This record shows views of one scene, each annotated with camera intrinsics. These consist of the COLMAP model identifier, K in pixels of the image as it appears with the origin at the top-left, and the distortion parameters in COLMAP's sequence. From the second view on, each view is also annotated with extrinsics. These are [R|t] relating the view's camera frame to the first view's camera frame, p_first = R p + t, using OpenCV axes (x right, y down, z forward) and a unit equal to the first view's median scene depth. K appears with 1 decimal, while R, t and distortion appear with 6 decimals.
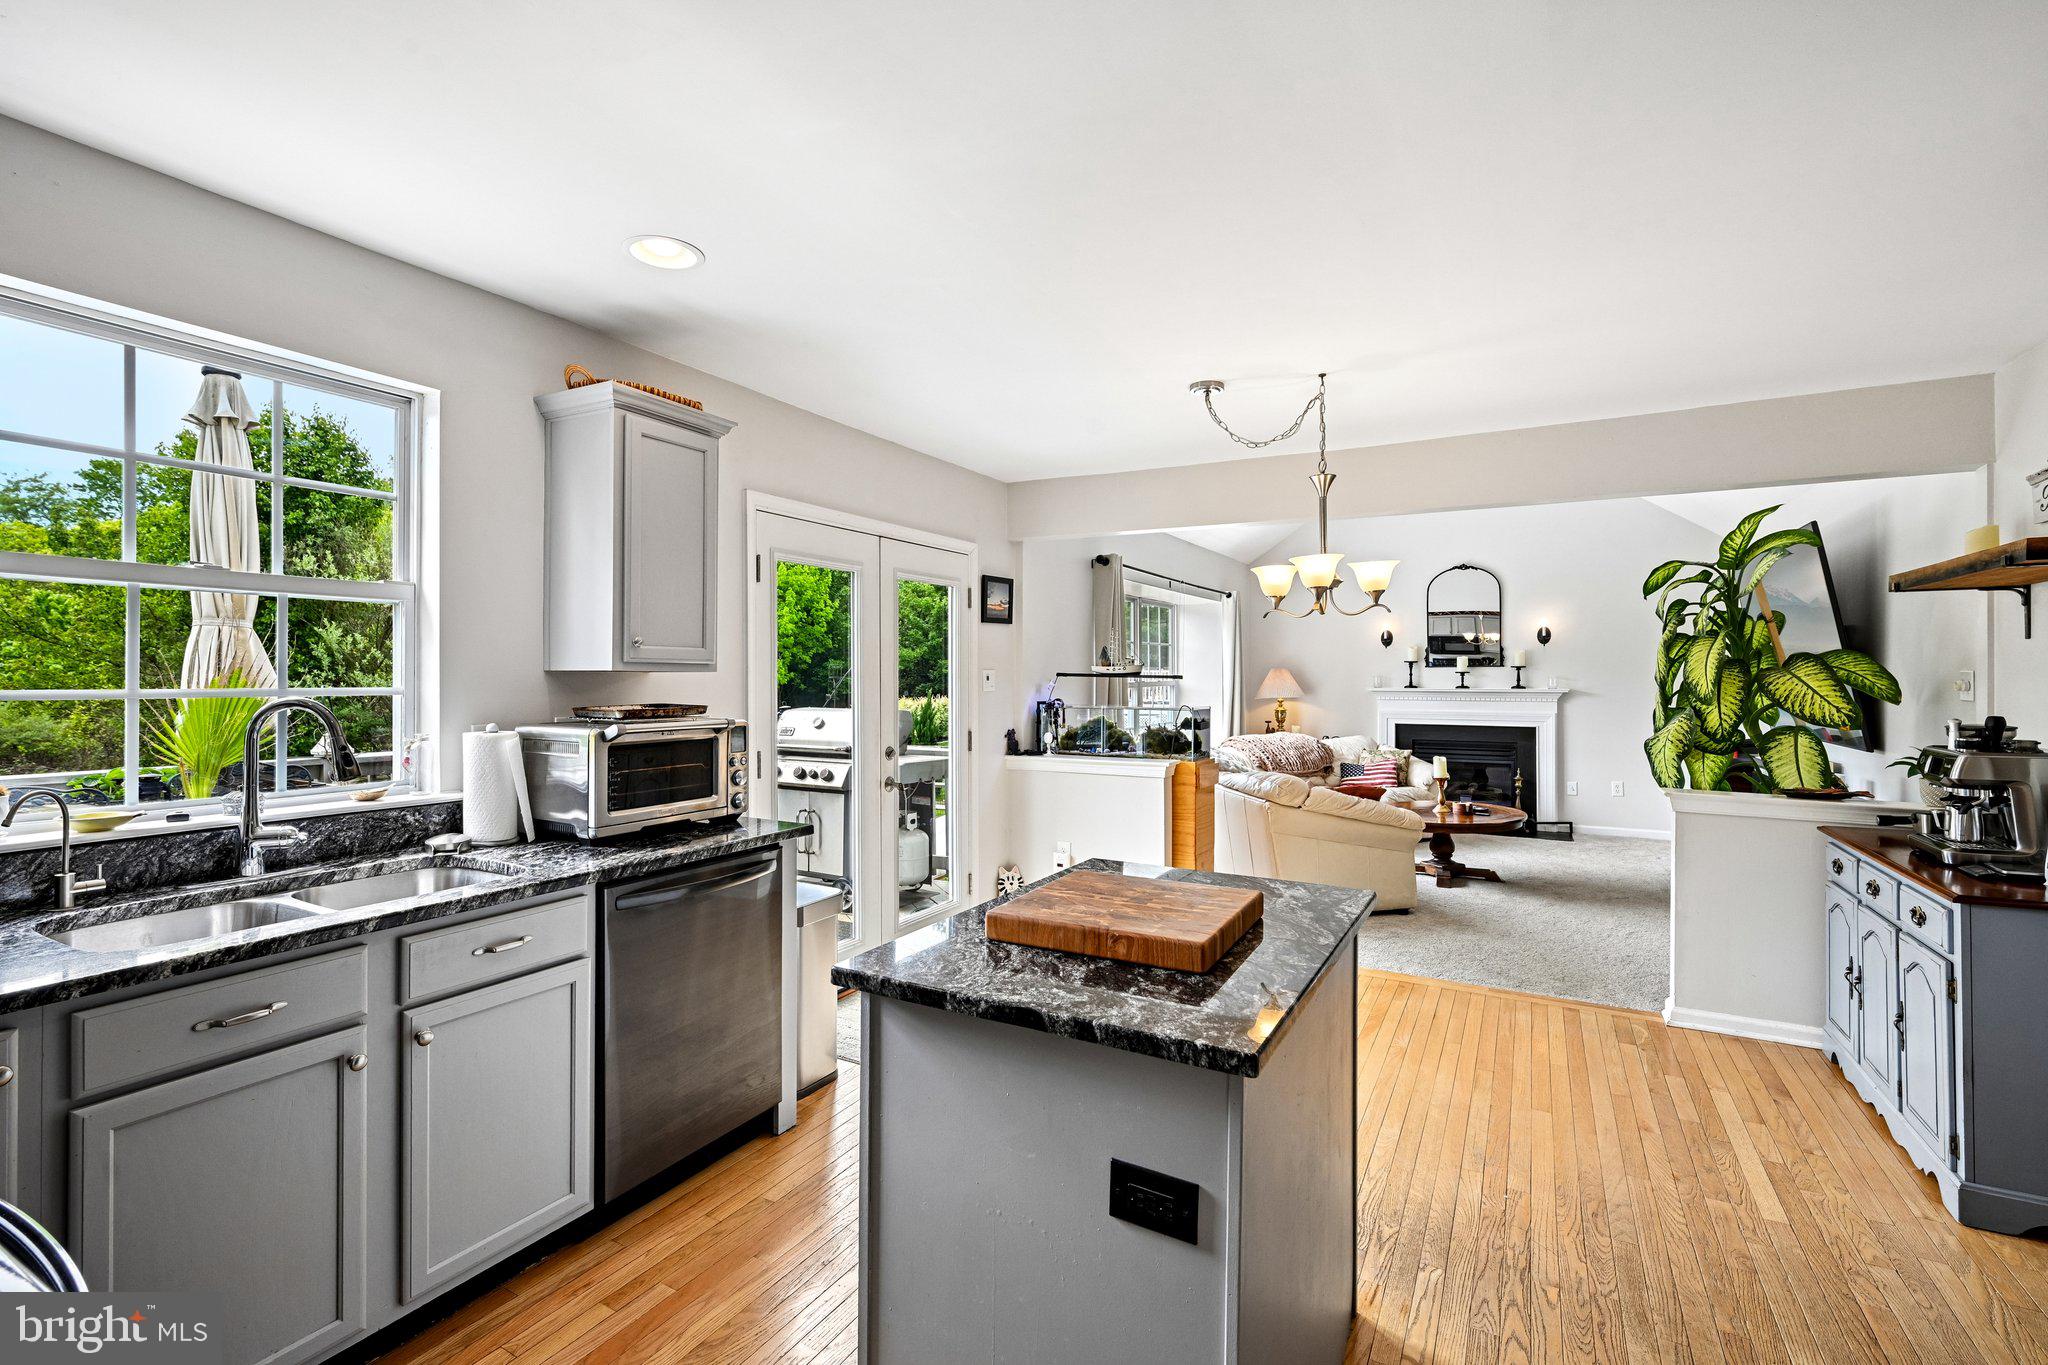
lens RADIAL K [[902.2, 0, 1031.8], [0, 902.2, 679.0], [0, 0, 1]] dist [-0.000293, -0.000186]
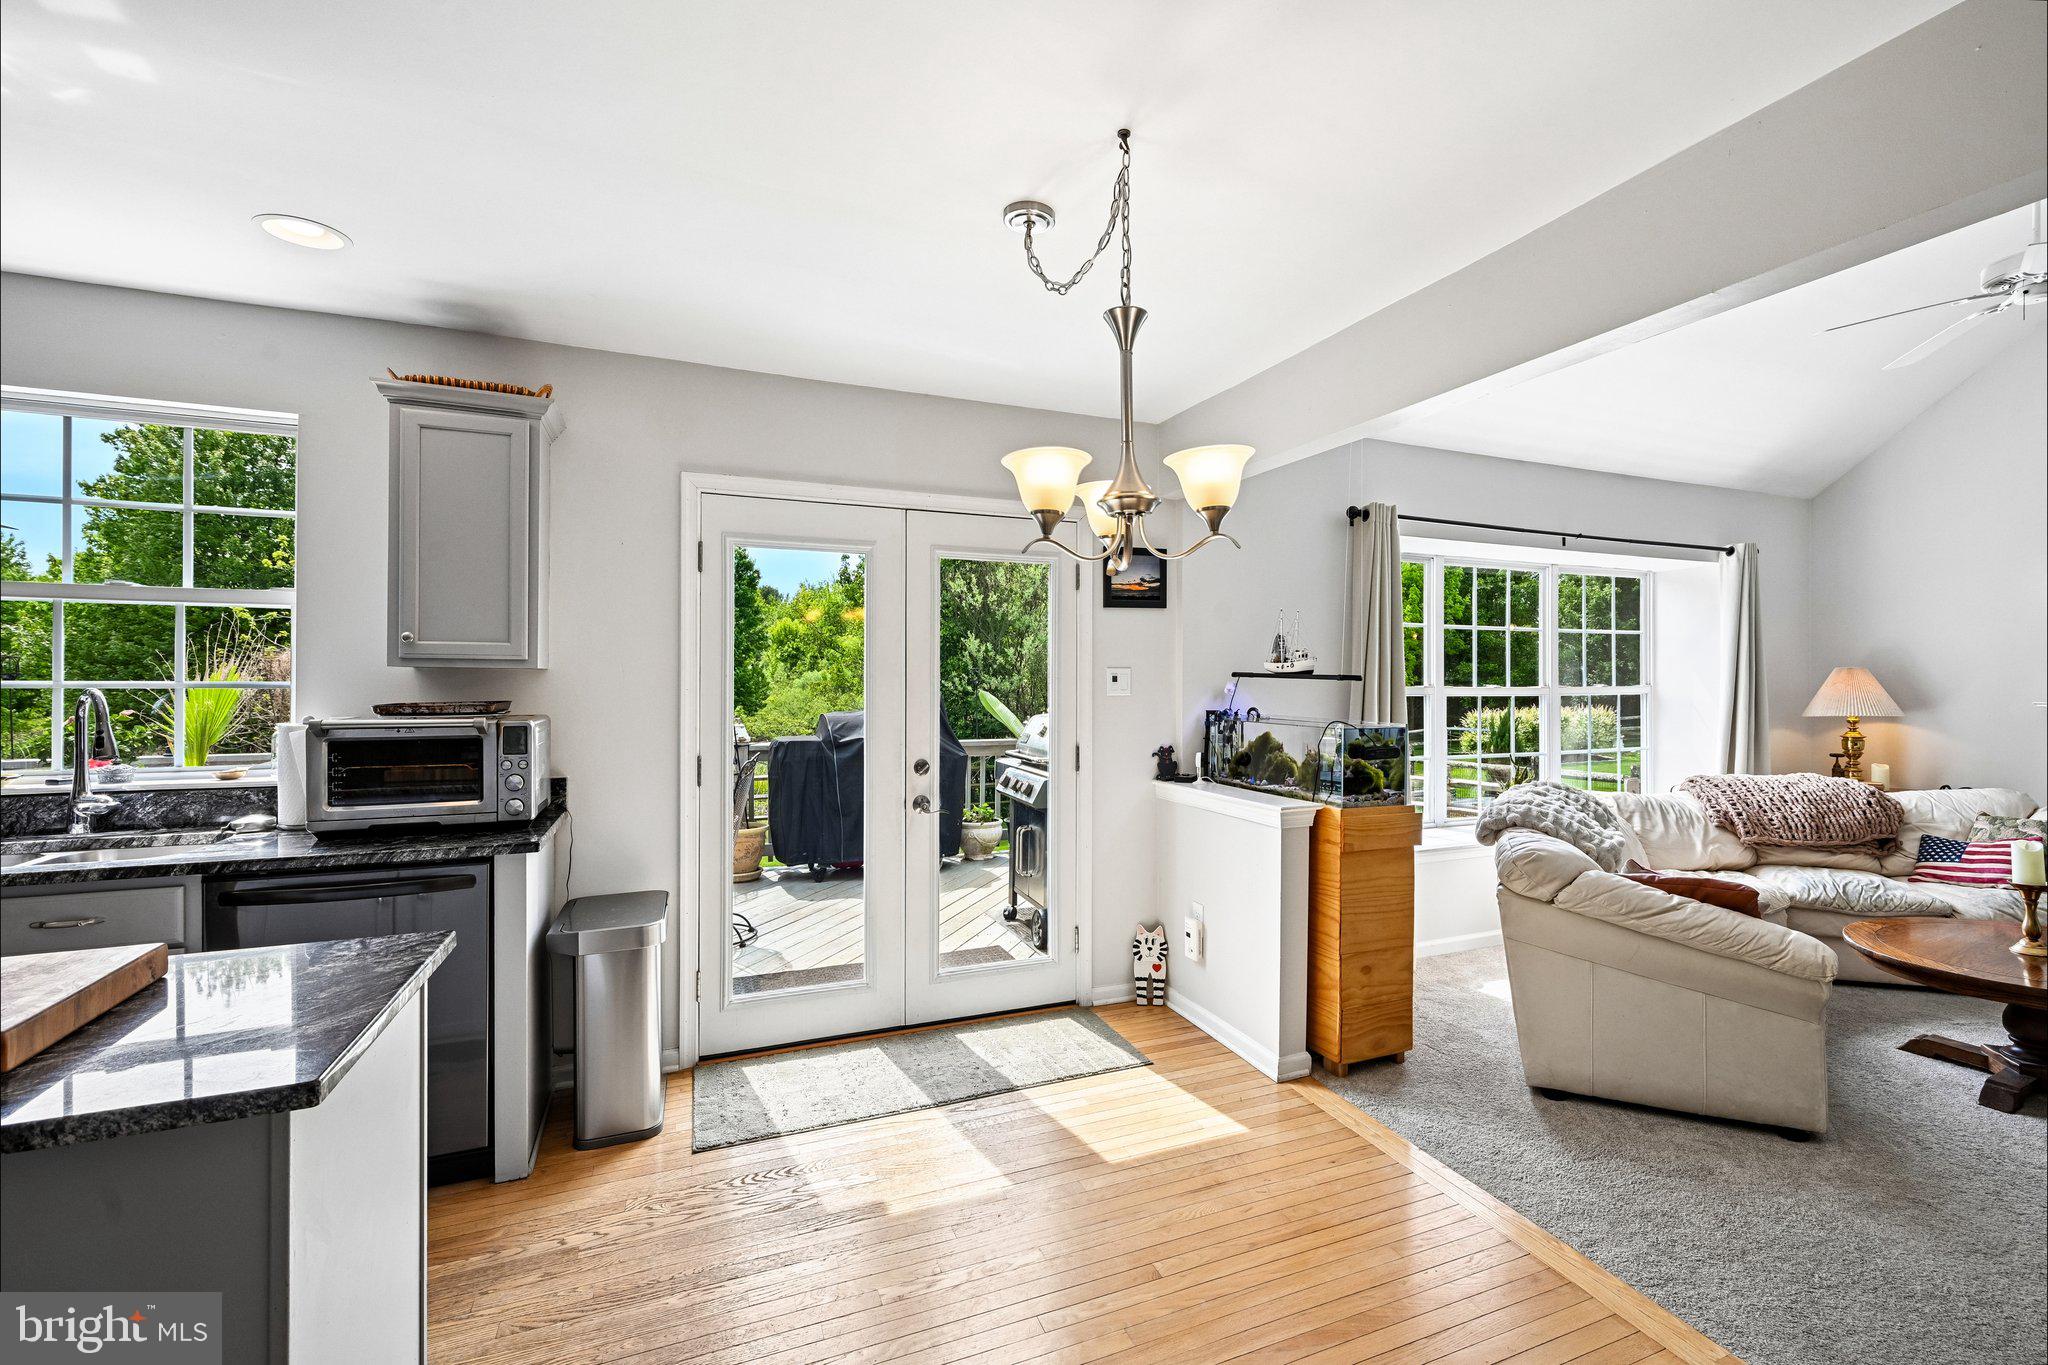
lens RADIAL K [[946.0, 0, 1163.2], [0, 946.0, 680.1], [0, 0, 1]] dist [0.002476, 0.000509]
pose [[0.801474, 0.002150, -0.598026, 0.485626], [-0.005595, 0.999977, -0.003902, 0.003153], [0.598003, 0.006473, 0.801468, 0.381900]]
